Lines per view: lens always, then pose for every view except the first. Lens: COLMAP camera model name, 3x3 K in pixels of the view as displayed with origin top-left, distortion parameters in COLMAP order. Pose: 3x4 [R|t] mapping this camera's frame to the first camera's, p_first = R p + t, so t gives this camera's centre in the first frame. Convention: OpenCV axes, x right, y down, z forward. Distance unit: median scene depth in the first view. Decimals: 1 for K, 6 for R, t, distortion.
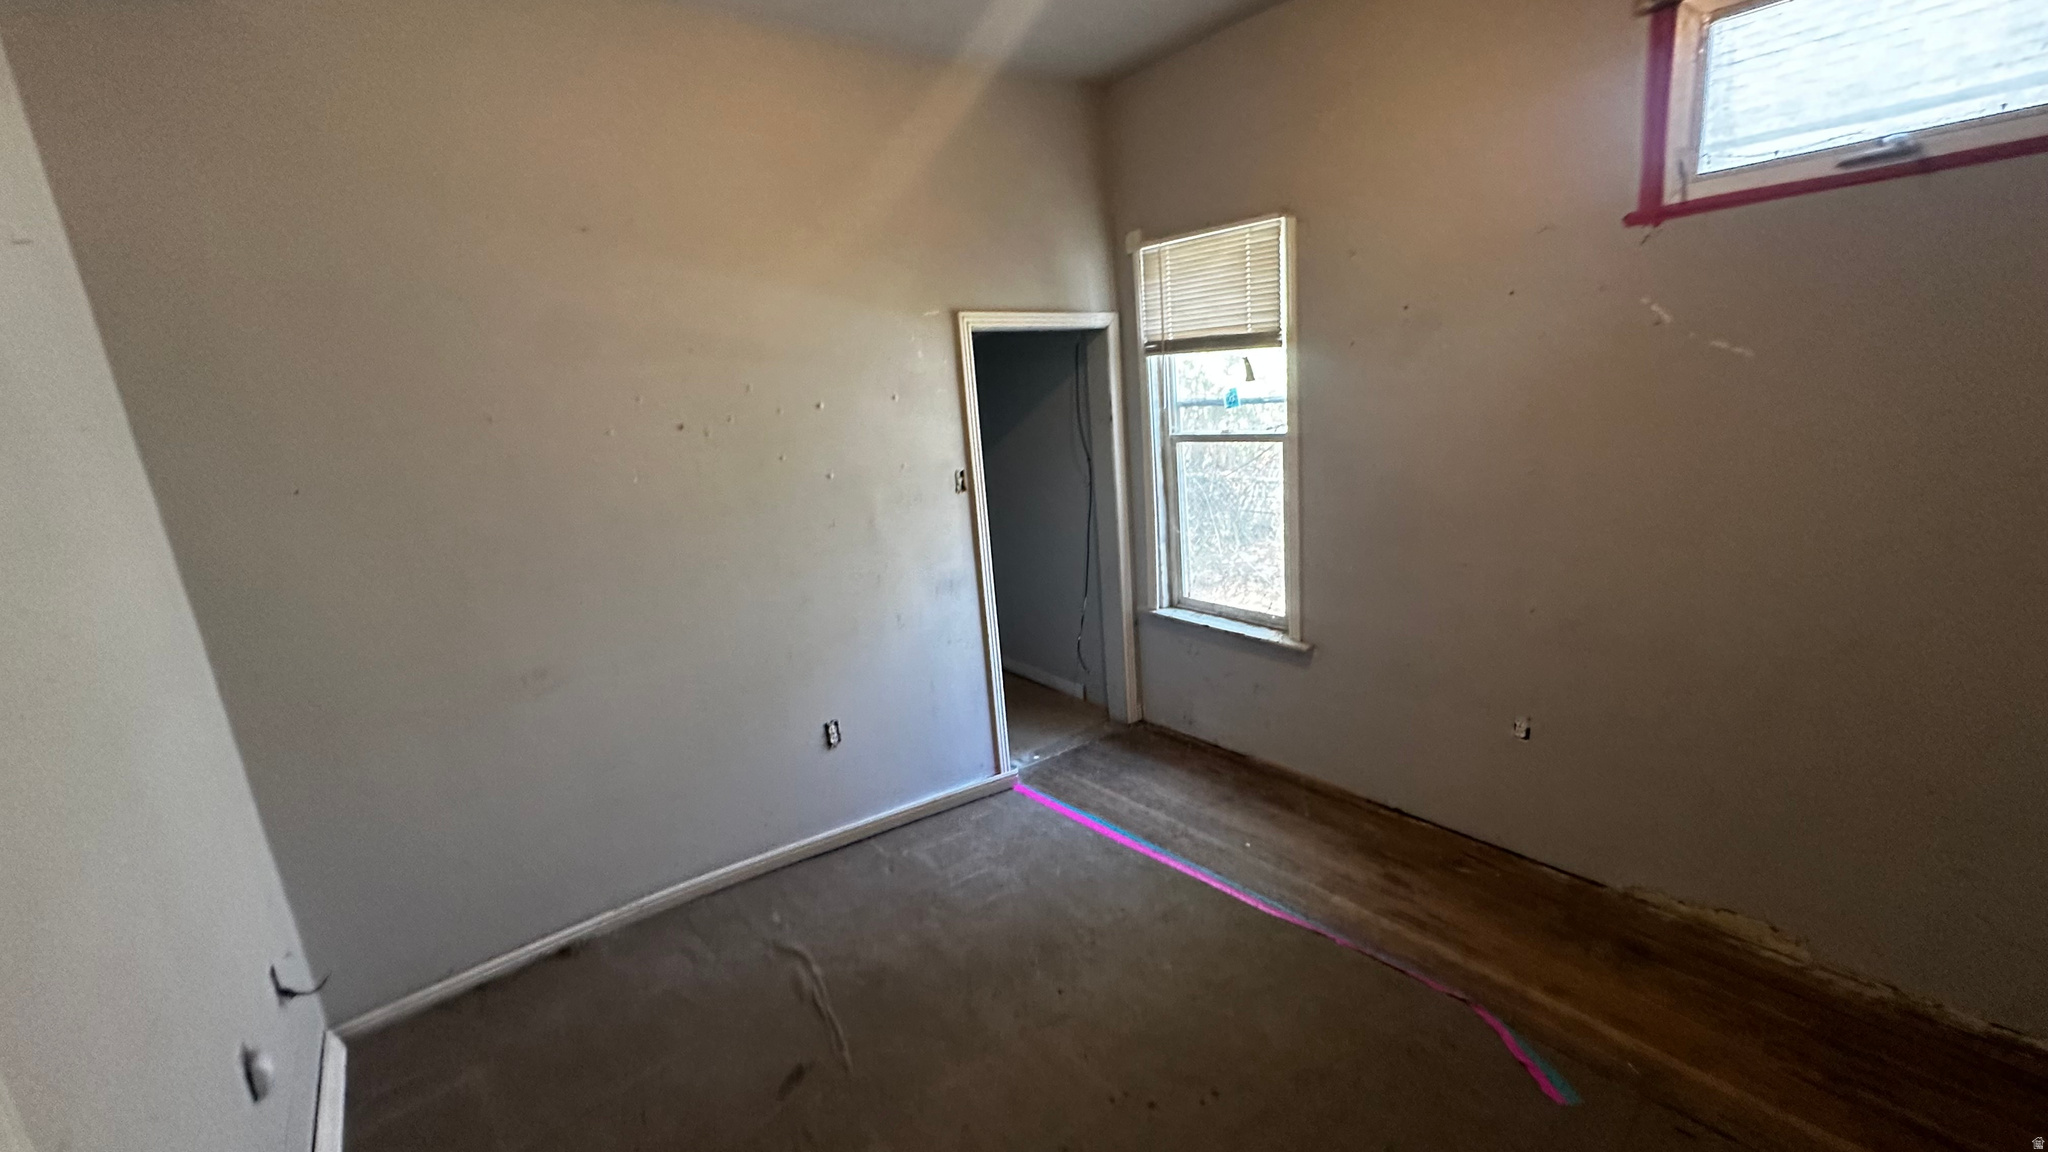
lens RADIAL K [[817.0, 0, 1024.0], [0, 817.0, 576.0], [0, 0, 1]] dist [-0.008493, 0.000033]
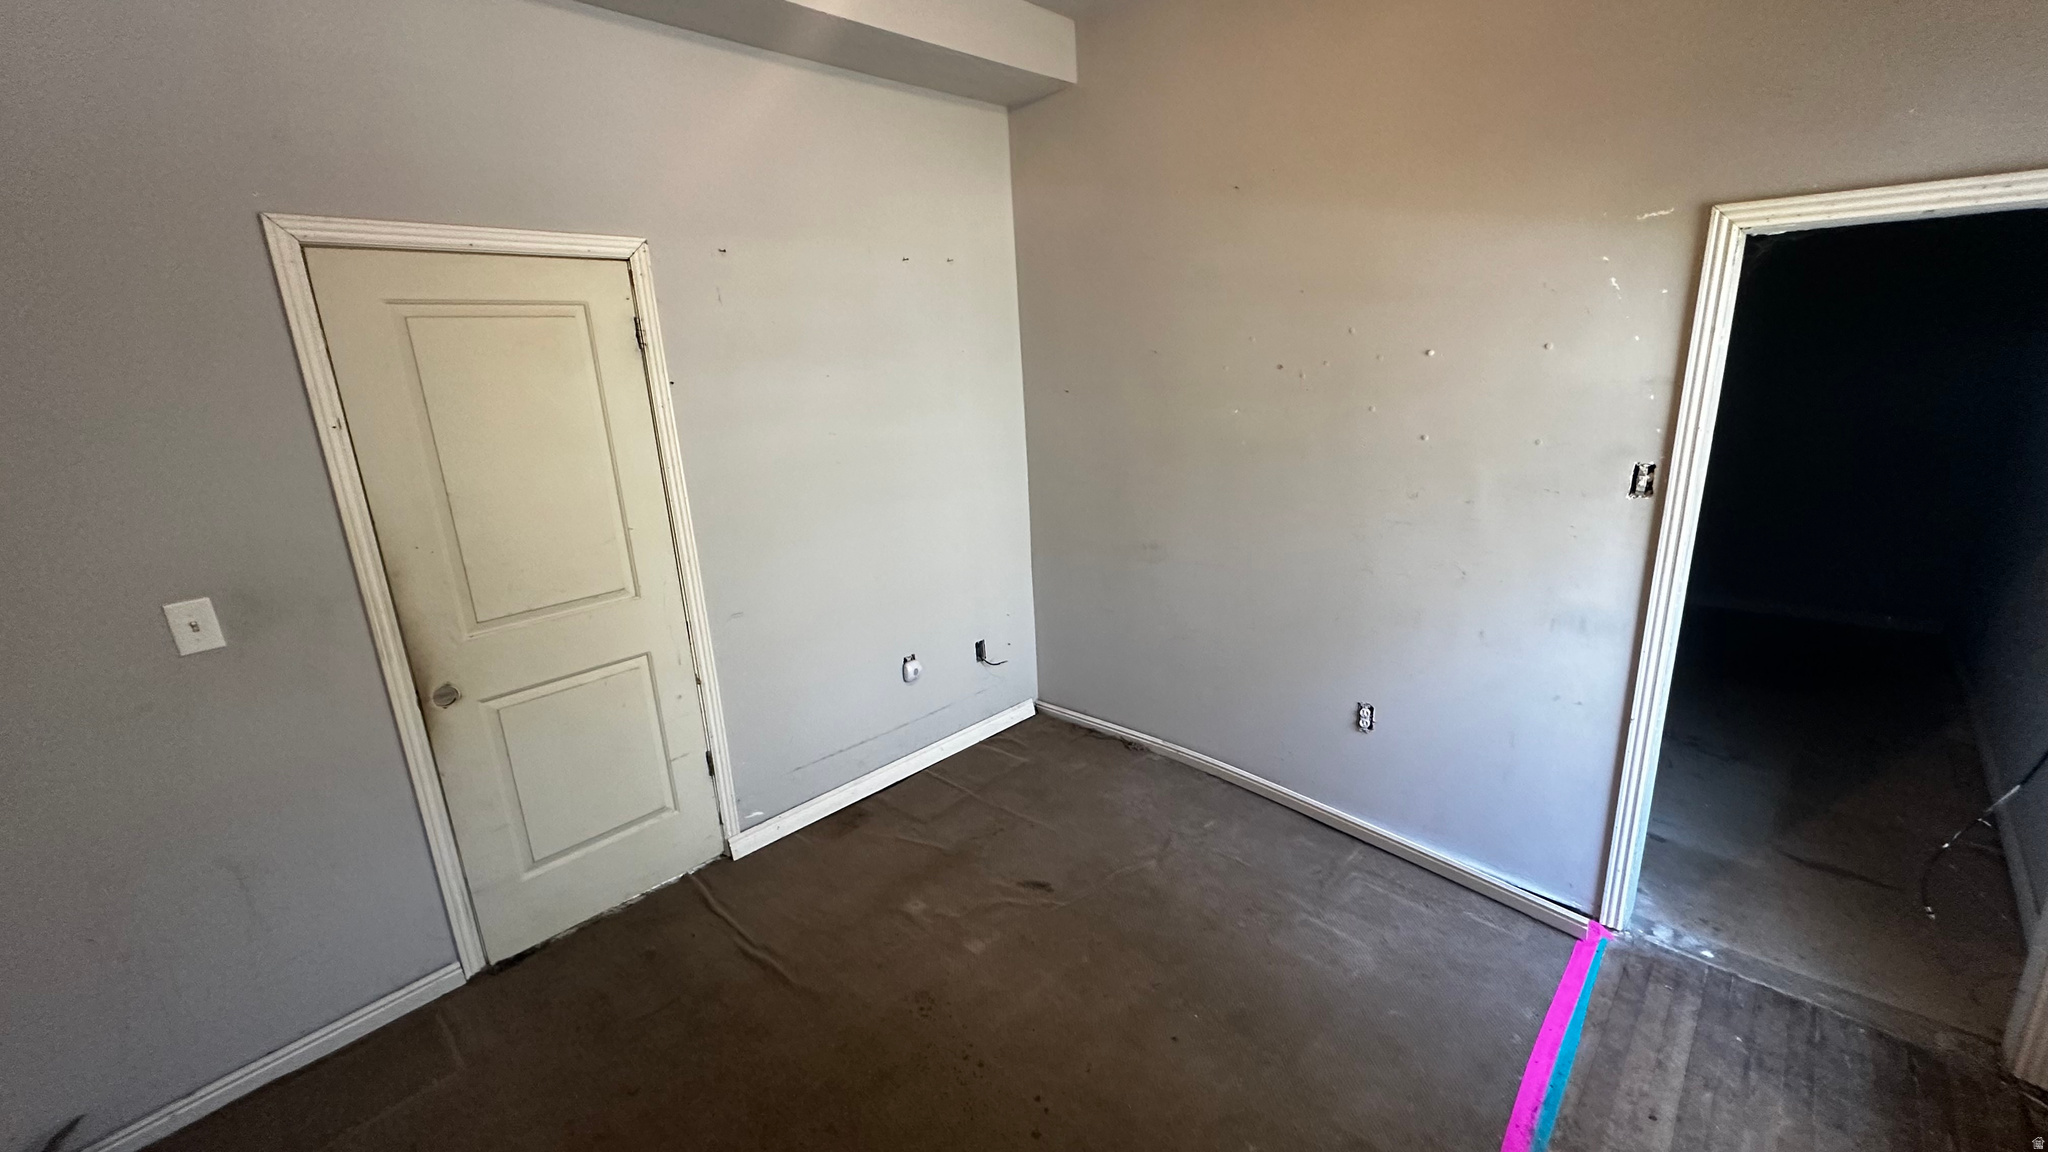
lens RADIAL K [[817.0, 0, 1024.0], [0, 817.0, 576.0], [0, 0, 1]] dist [-0.008493, 0.000033]
pose [[0.138560, 0.323464, -0.936041, 0.514207], [-0.189152, 0.936402, 0.295589, -0.151500], [0.972123, 0.136097, 0.190932, 0.435812]]
